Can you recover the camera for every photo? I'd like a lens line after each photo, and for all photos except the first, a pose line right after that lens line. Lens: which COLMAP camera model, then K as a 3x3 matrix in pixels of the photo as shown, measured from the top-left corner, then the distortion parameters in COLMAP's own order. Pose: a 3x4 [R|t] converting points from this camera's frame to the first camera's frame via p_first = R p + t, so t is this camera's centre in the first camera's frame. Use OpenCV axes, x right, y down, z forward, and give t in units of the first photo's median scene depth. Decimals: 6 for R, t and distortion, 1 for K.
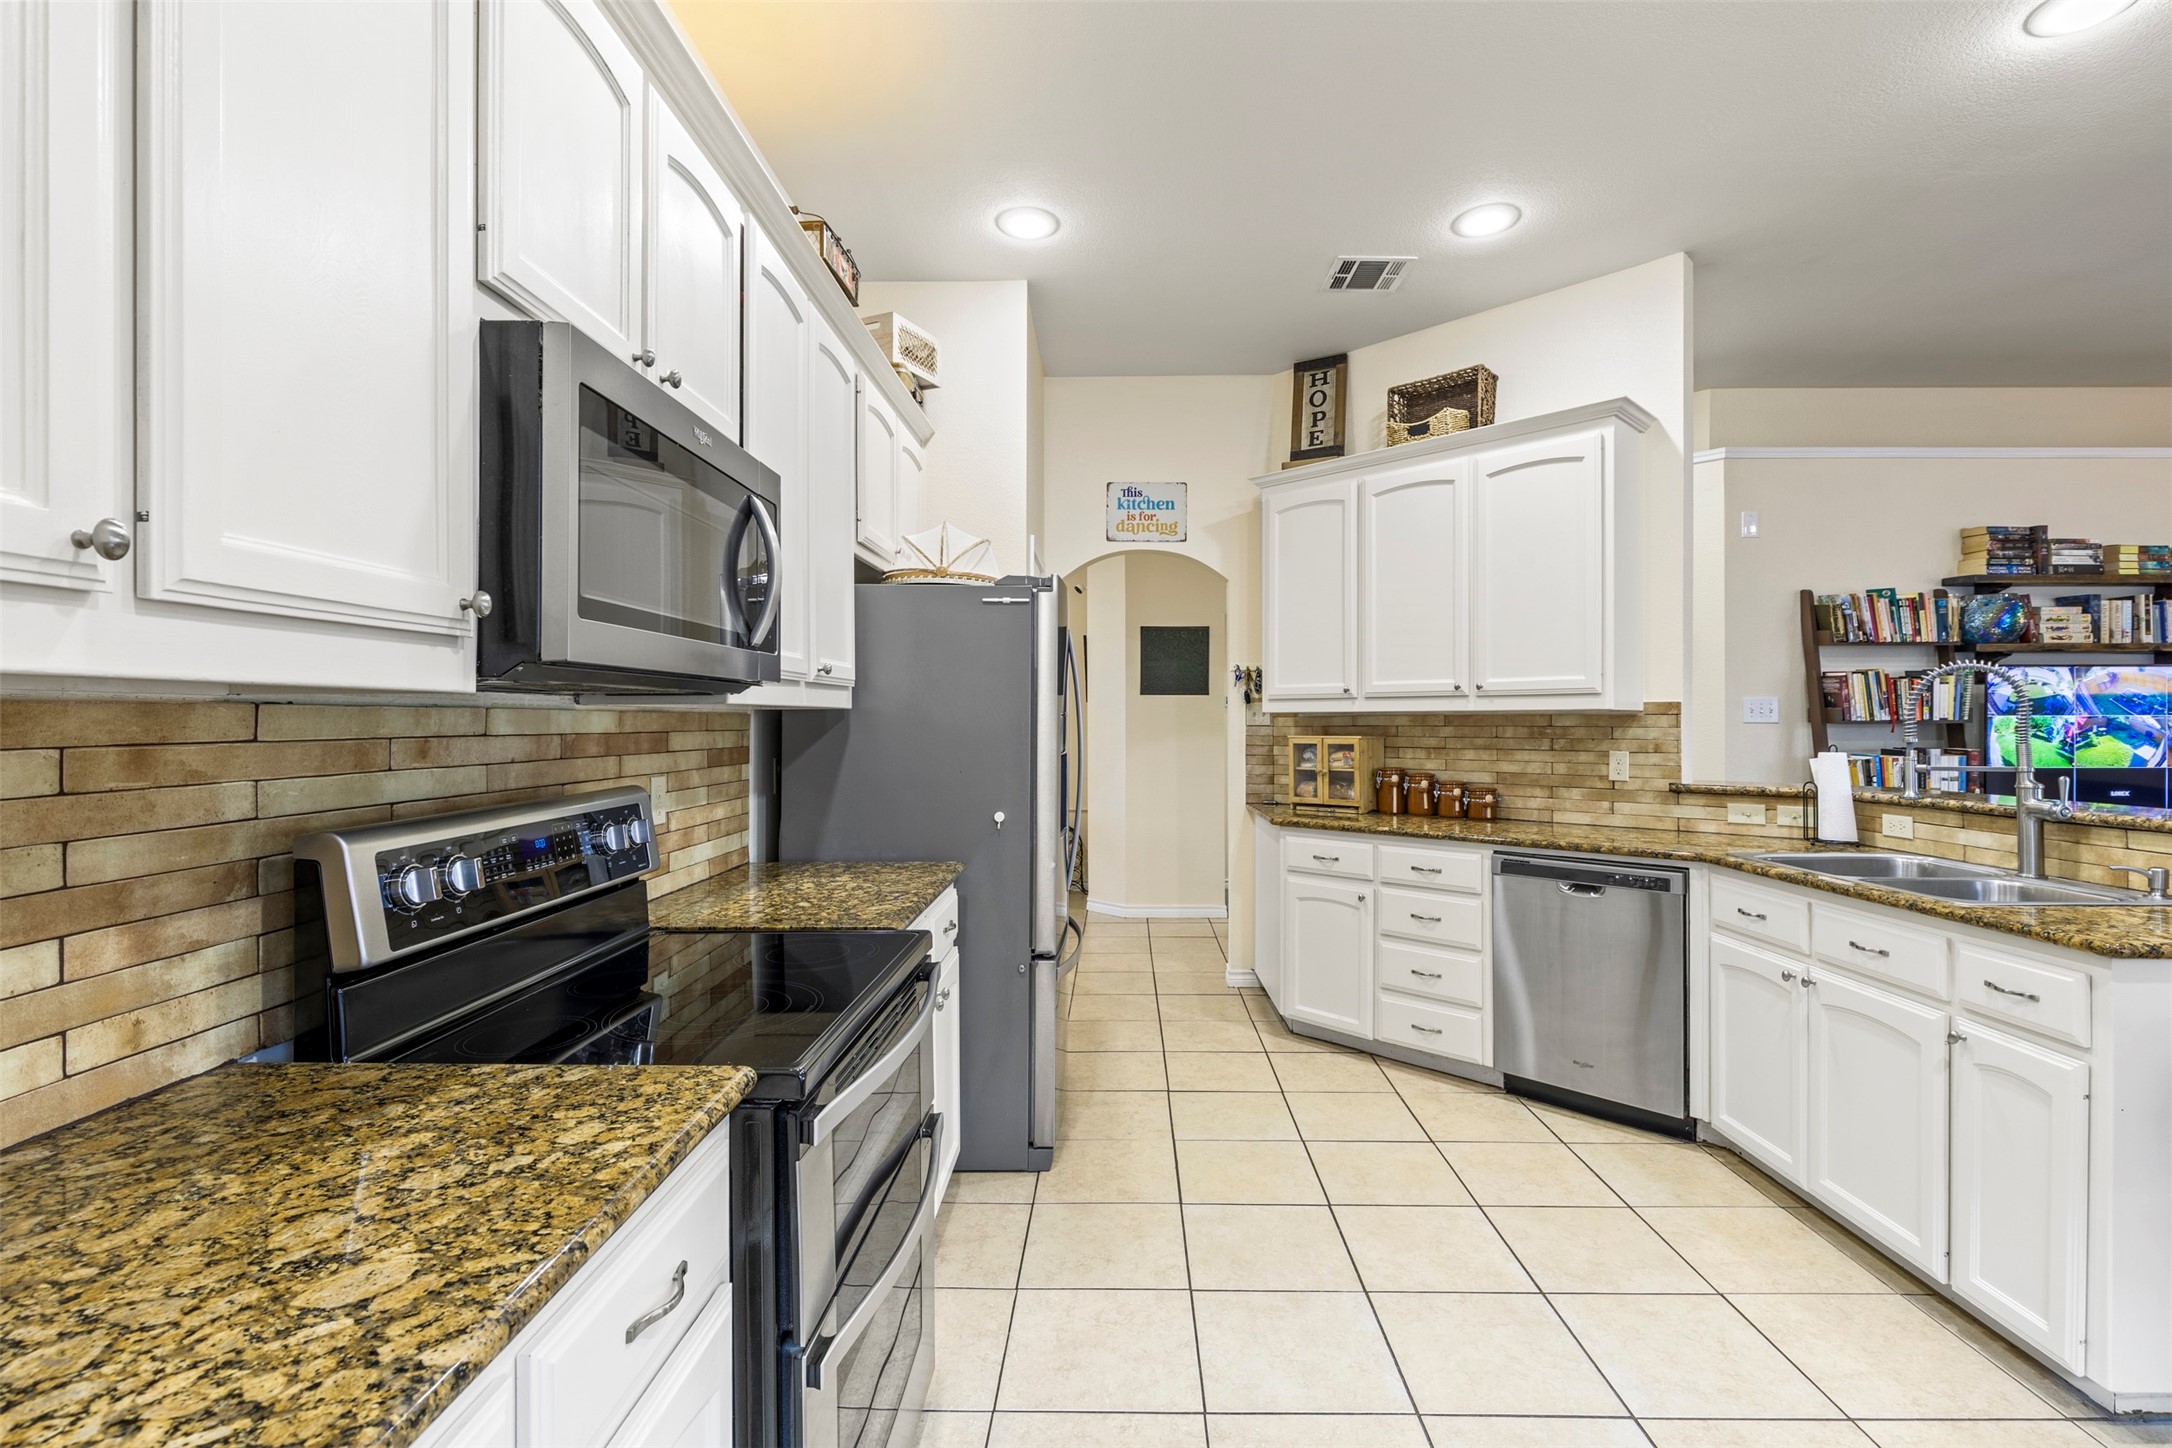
lens RADIAL K [[972.9, 0, 1102.9], [0, 972.9, 716.4], [0, 0, 1]] dist [0.005209, -0.003371]
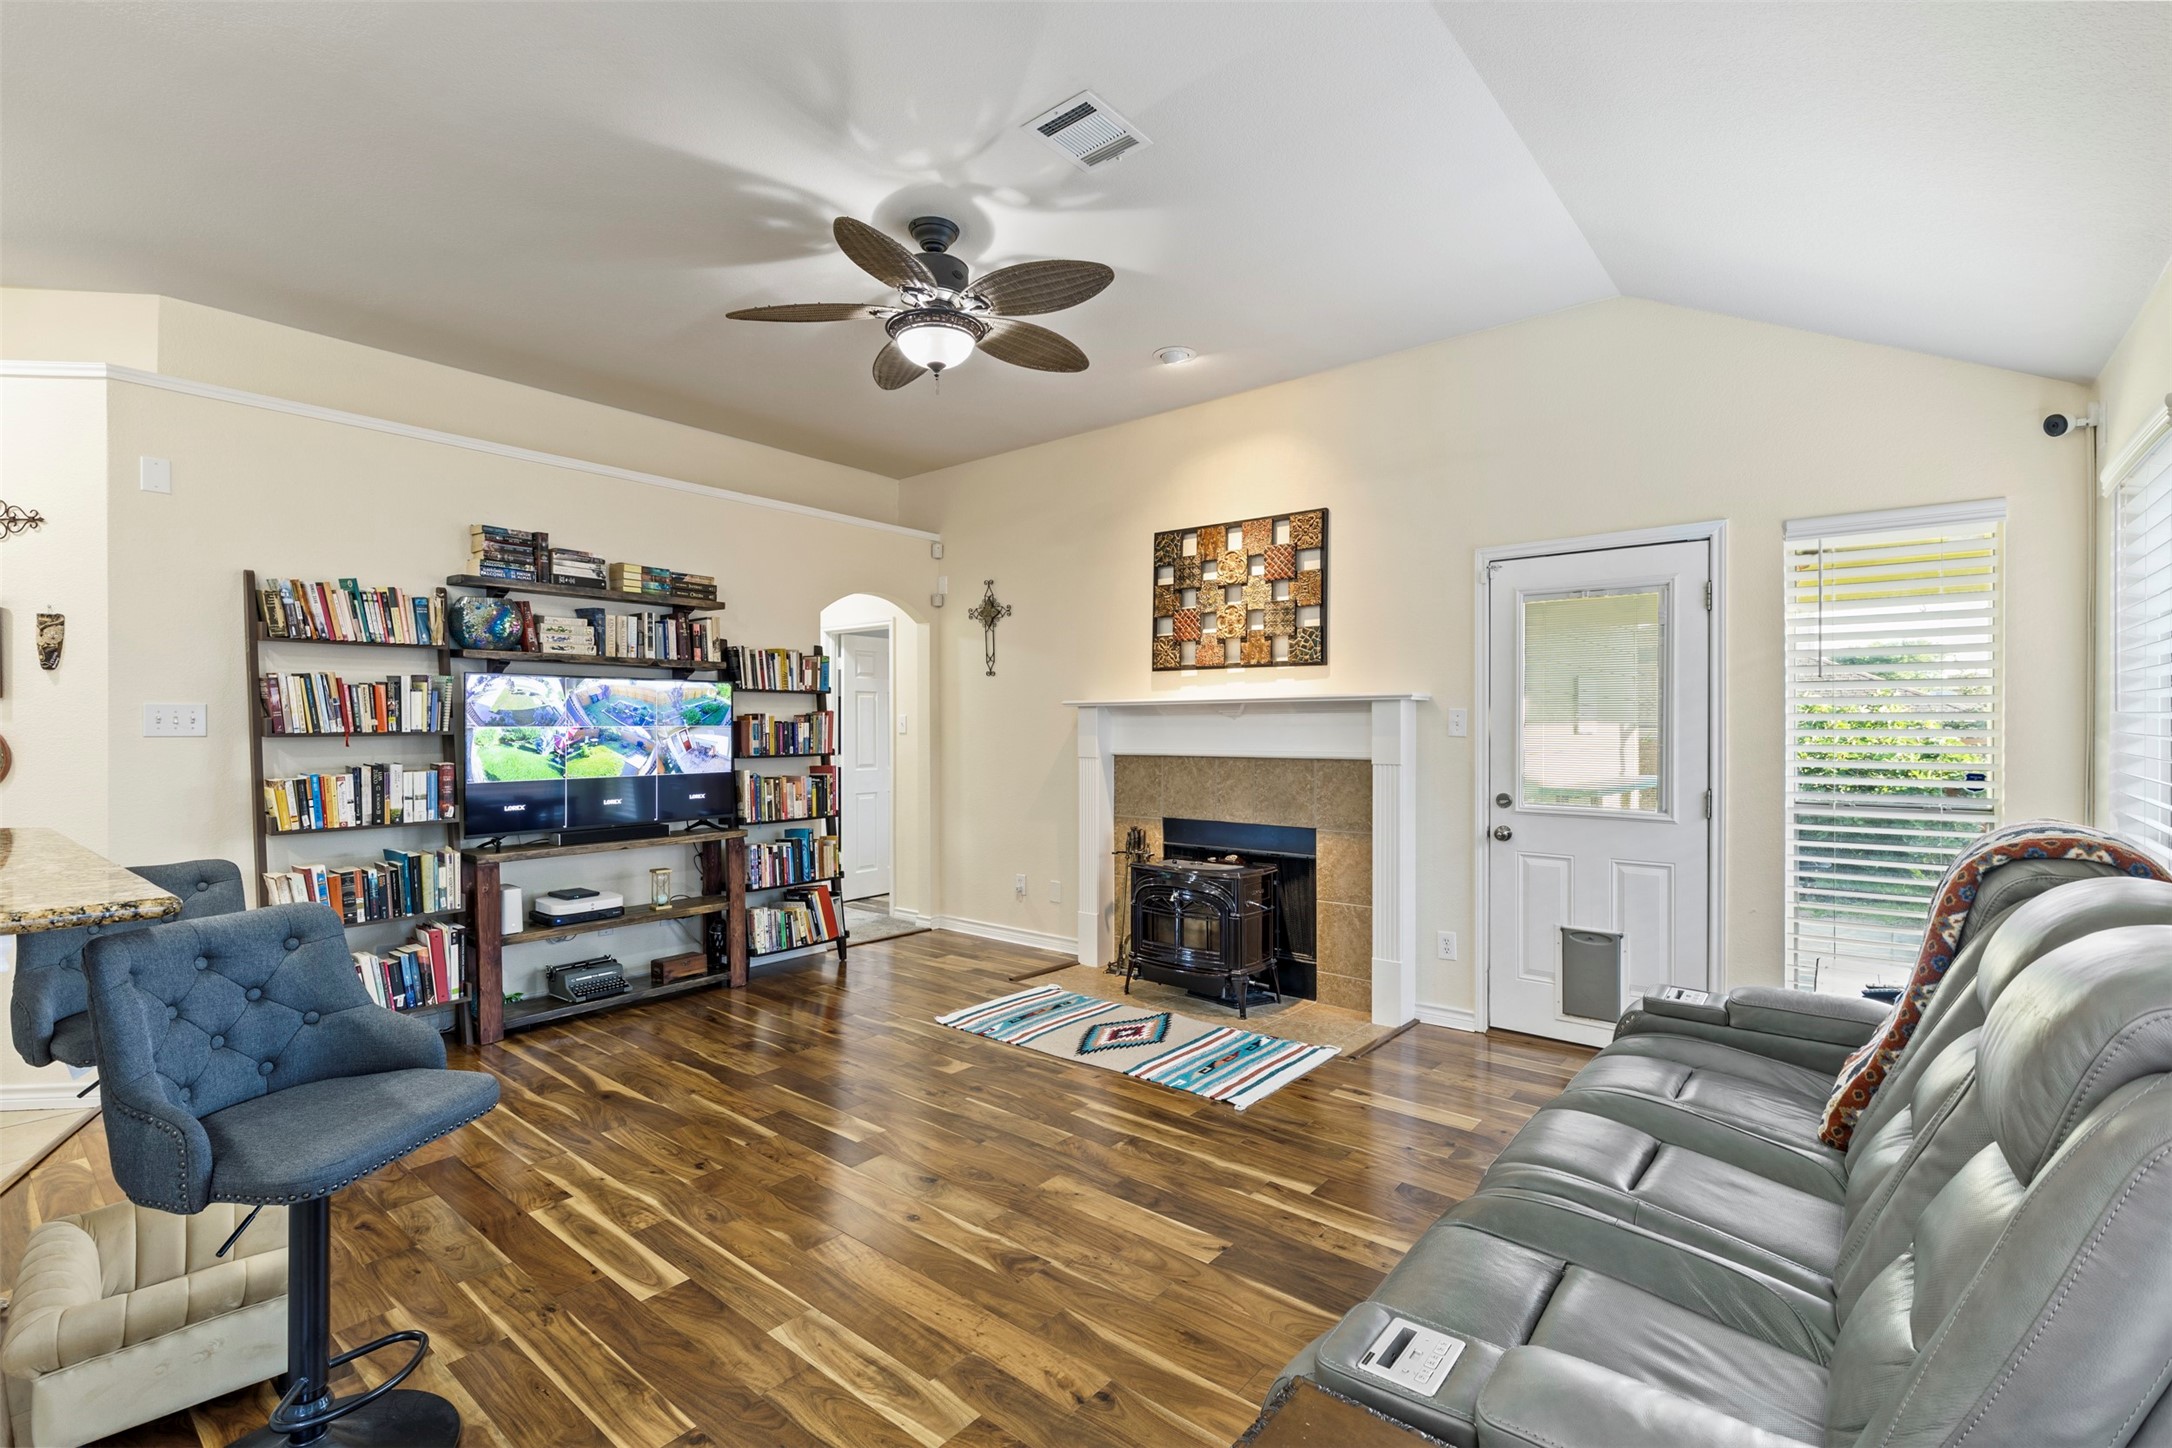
lens RADIAL K [[972.9, 0, 1108.0], [0, 972.9, 721.7], [0, 0, 1]] dist [0.005209, -0.003371]
pose [[0.621761, 0.002696, 0.783203, 0.555189], [-0.000664, 0.999996, -0.002915, -0.003161], [-0.783207, 0.001292, 0.621760, -0.055561]]
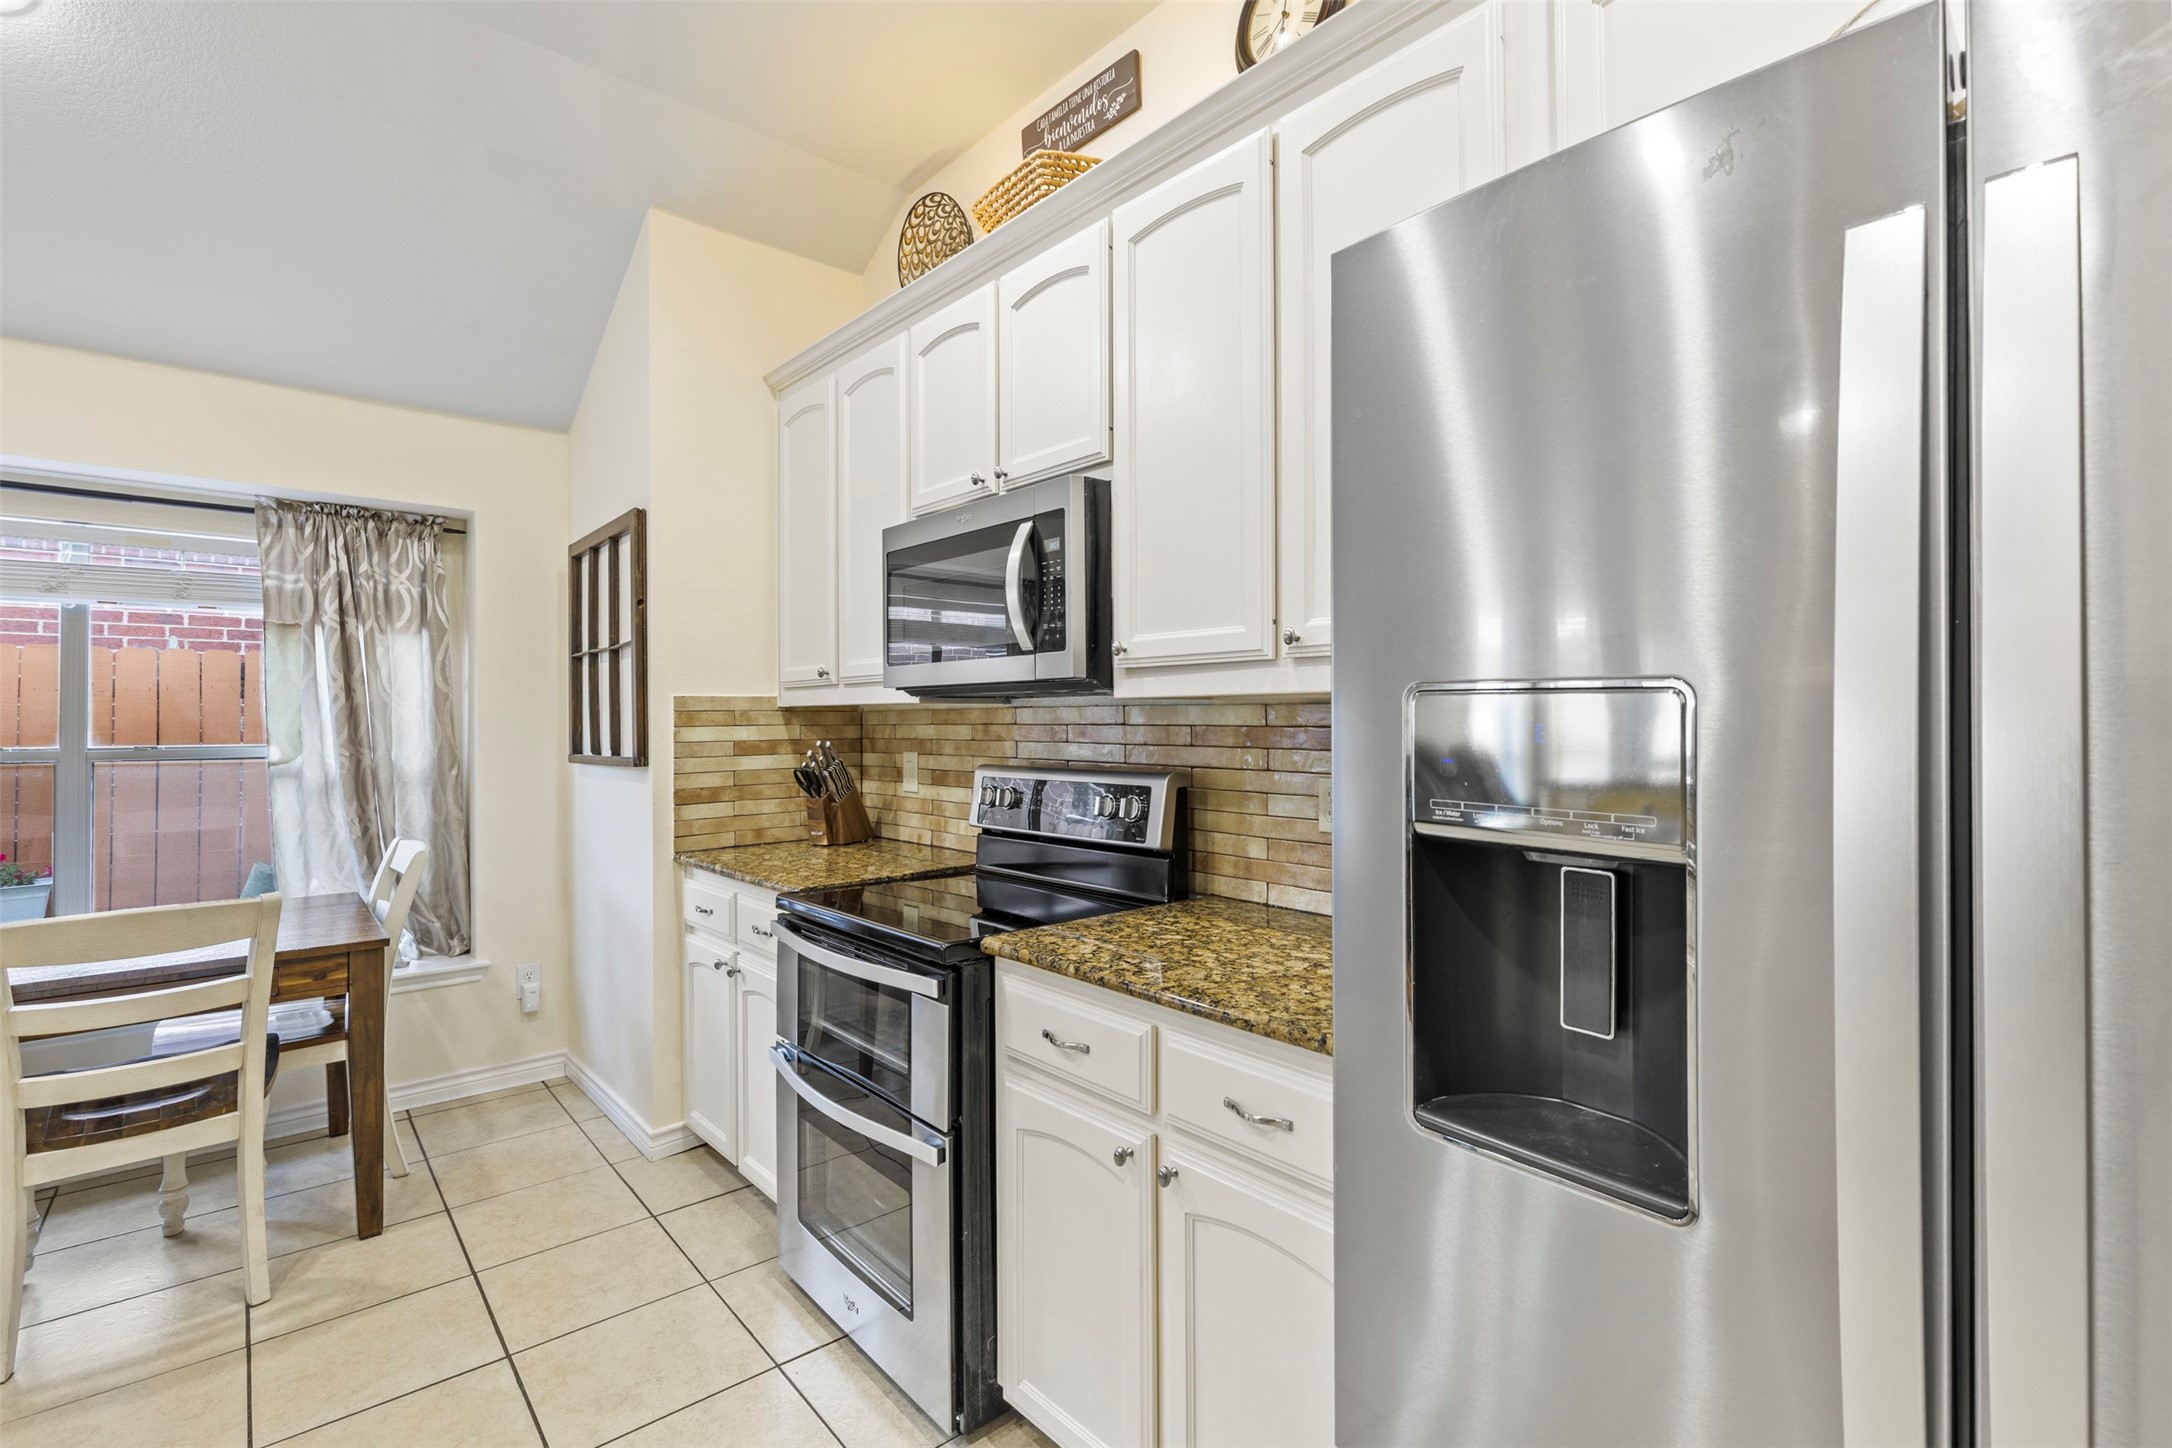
lens RADIAL K [[972.9, 0, 1120.7], [0, 972.9, 702.4], [0, 0, 1]] dist [0.005209, -0.003371]
pose [[-0.734528, -0.005255, -0.678557, 0.137461], [0.008424, 0.999822, -0.016863, 0.004061], [0.678526, -0.018103, -0.734354, 0.775145]]
